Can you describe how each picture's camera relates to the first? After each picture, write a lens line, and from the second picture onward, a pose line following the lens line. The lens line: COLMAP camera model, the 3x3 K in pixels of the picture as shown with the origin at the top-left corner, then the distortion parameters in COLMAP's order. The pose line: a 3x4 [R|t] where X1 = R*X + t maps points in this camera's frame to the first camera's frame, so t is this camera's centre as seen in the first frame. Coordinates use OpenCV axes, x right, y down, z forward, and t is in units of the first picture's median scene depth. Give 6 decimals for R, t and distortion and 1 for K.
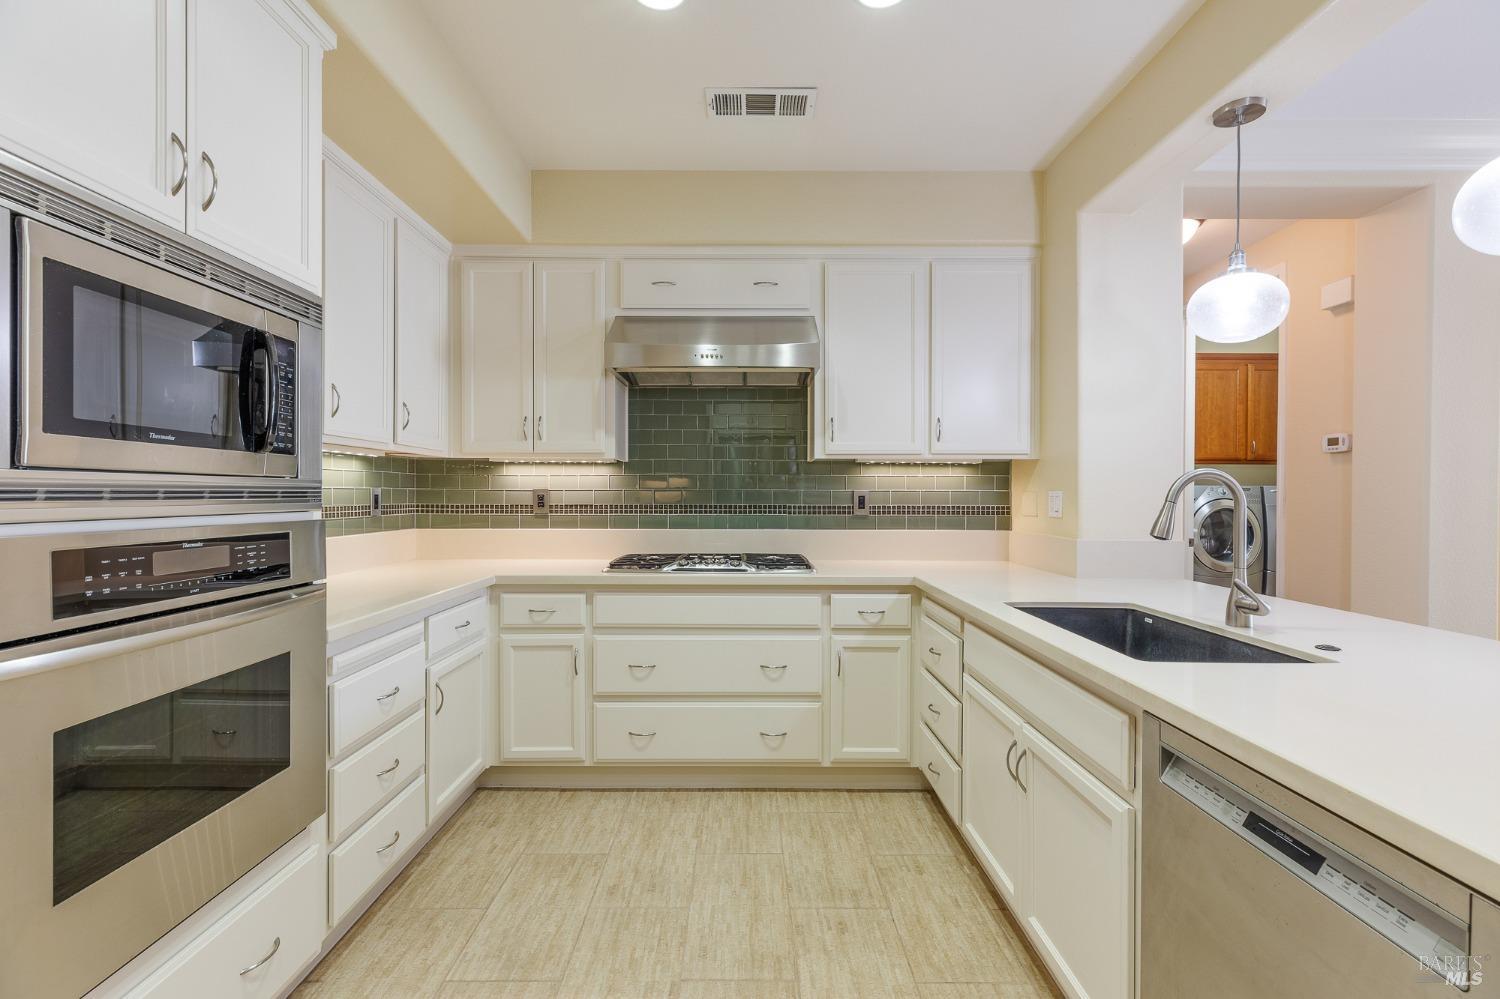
lens RADIAL K [[671.2, 0, 750.0], [0, 671.2, 499.5], [0, 0, 1]] dist [0.003169, 0.000026]
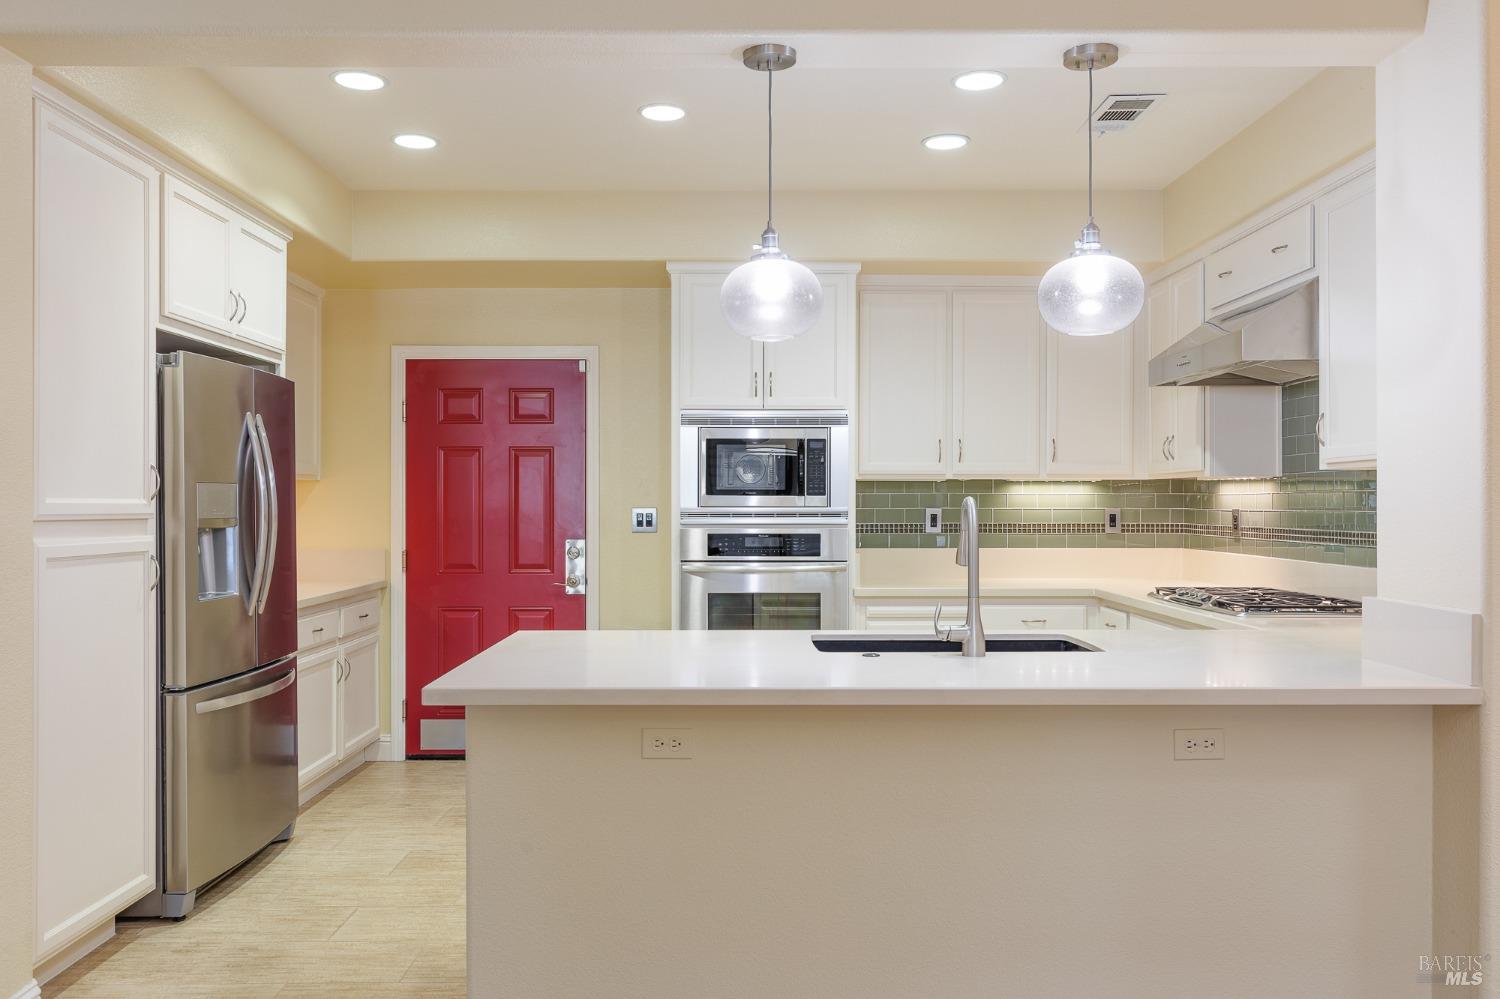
lens RADIAL K [[1172.4, 0, 750.0], [0, 1172.4, 499.5], [0, 0, 1]] dist [0.006747, 0.001545]
pose [[-0.001854, -0.004179, -0.999990, 1.493522], [-0.007855, 0.999960, -0.004165, -0.019915], [0.999967, 0.007848, -0.001887, 0.418406]]
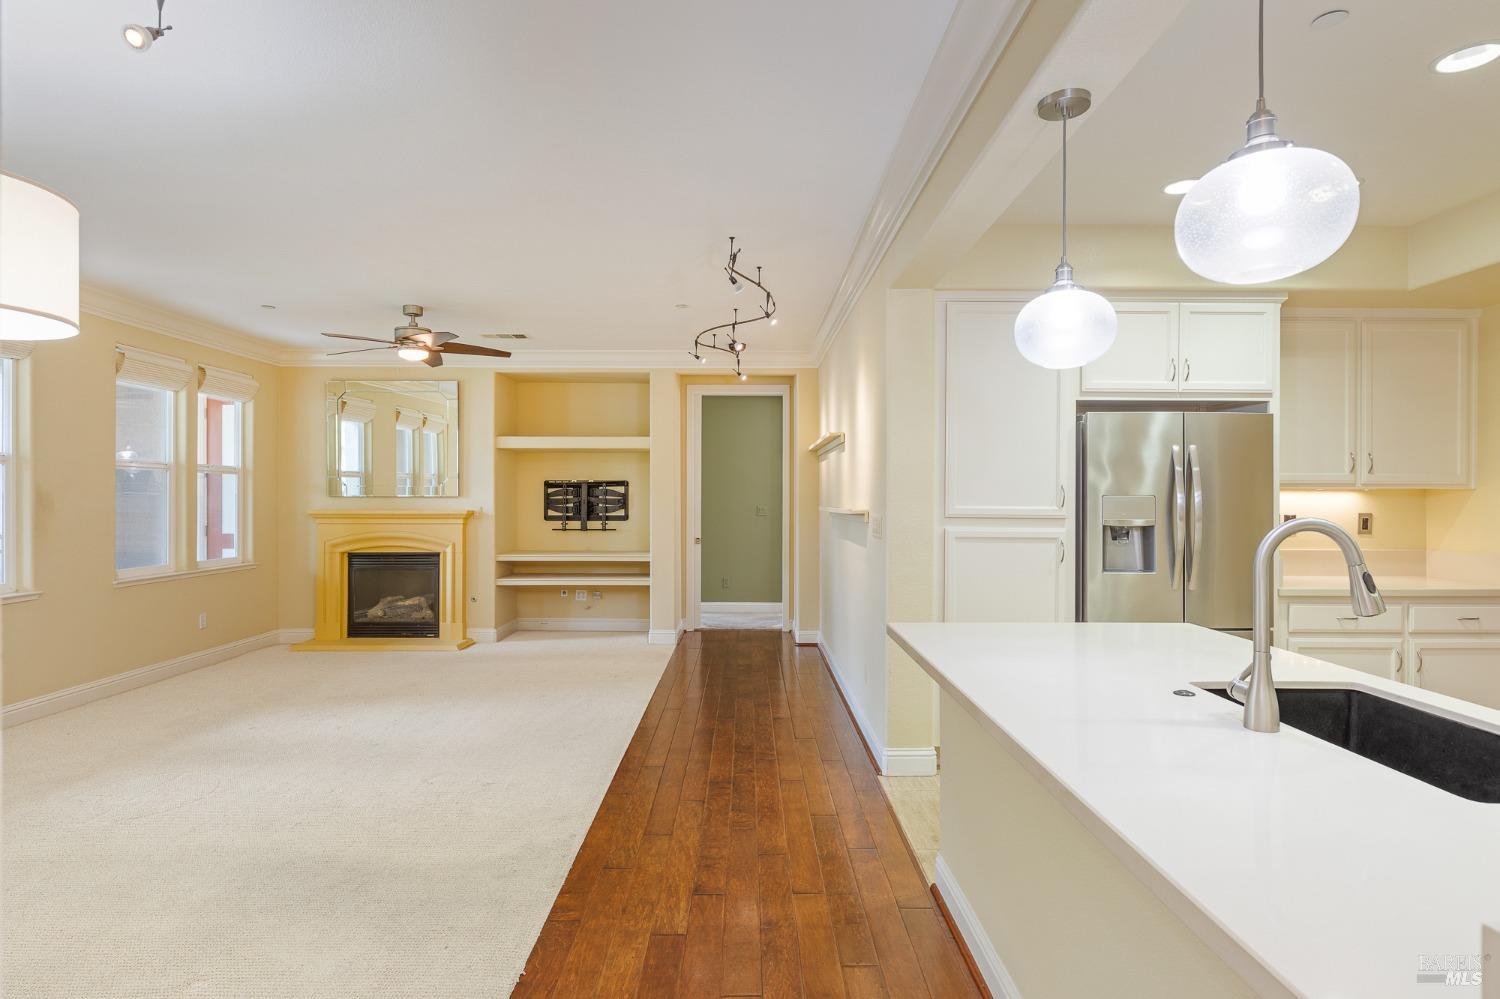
lens RADIAL K [[781.3, 0, 746.4], [0, 781.3, 497.2], [0, 0, 1]] dist [-0.001063, 0.000491]
pose [[-0.999975, -0.006291, 0.003312, 0.793179], [-0.006260, 0.999938, 0.009177, -0.045440], [-0.003370, 0.009156, -0.999952, 1.141224]]
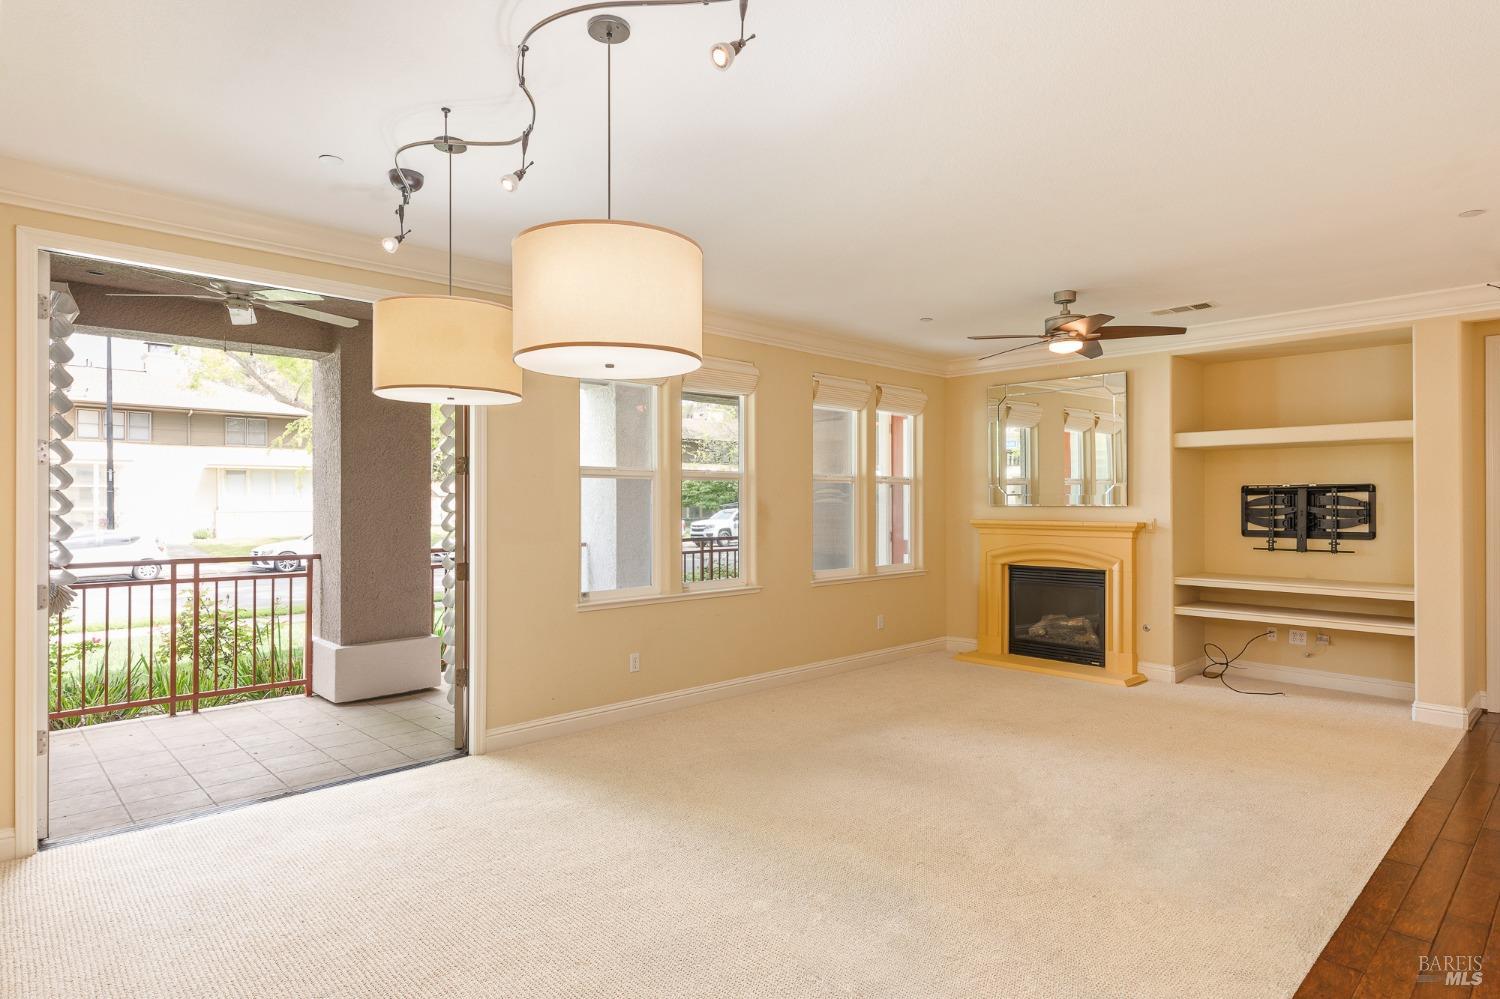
lens RADIAL K [[821.8, 0, 750.0], [0, 821.8, 499.5], [0, 0, 1]] dist [0.007753, 0.001220]
pose [[-0.688043, -0.002703, 0.725665, 0.795721], [0.004107, 0.999963, 0.007618, -0.058656], [-0.725658, 0.008222, -0.688006, 0.946170]]
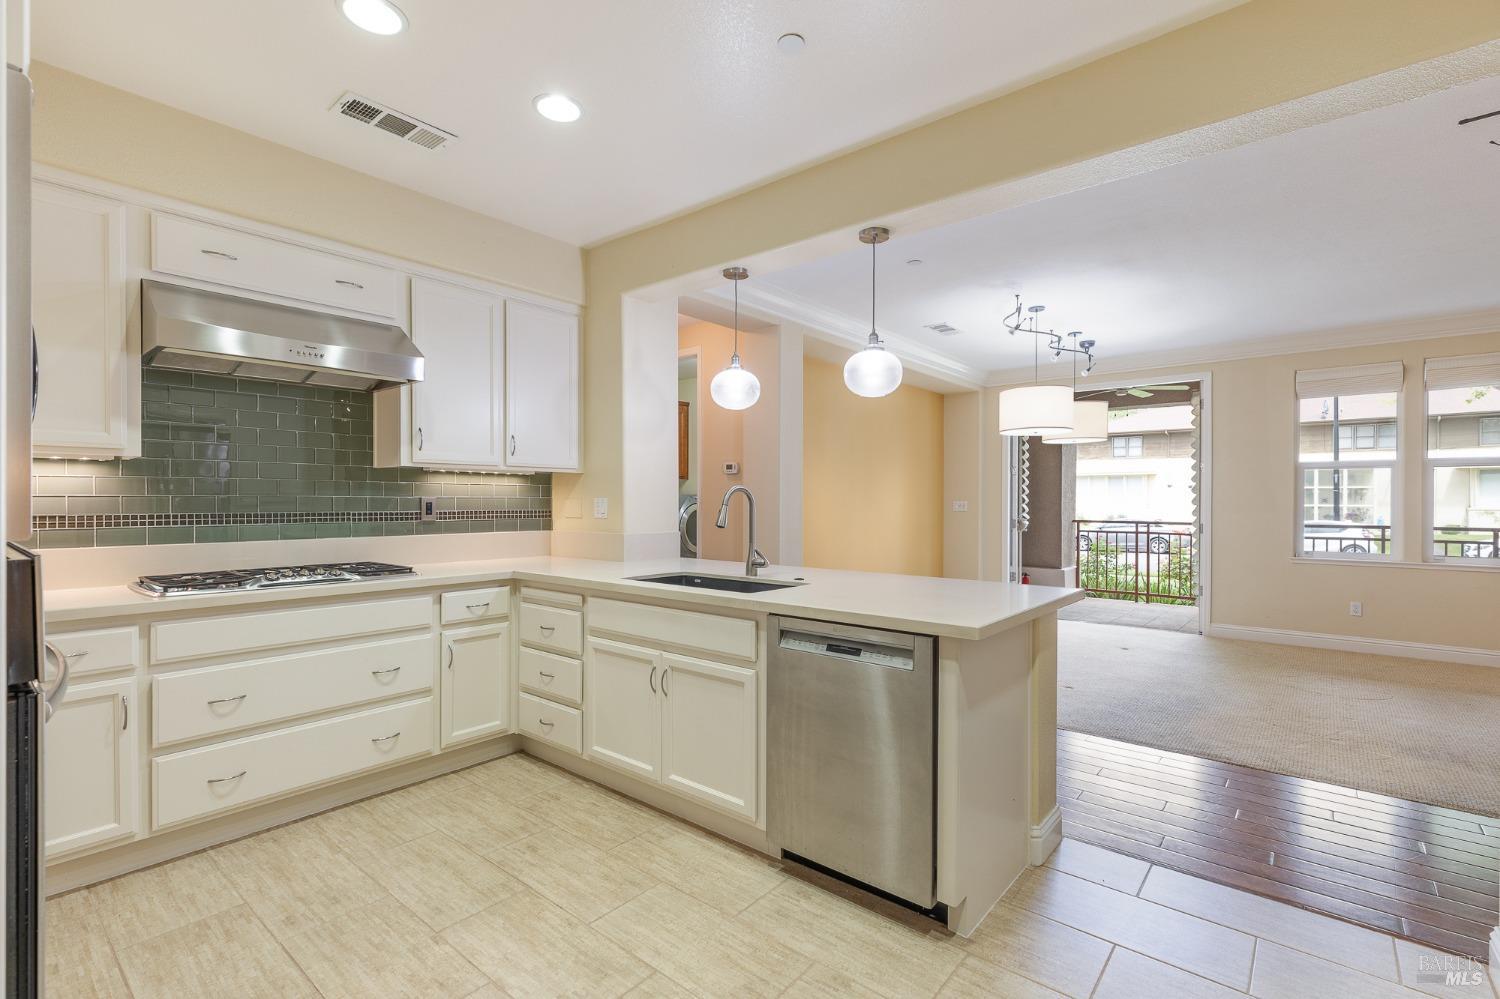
lens RADIAL K [[694.6, 0, 746.2], [0, 694.6, 508.2], [0, 0, 1]] dist [0.013272, -0.000092]
pose [[0.643231, -0.010272, 0.765603, -0.420094], [0.007102, 0.999947, 0.007449, -0.001094], [-0.765639, 0.000646, 0.643270, -0.096988]]
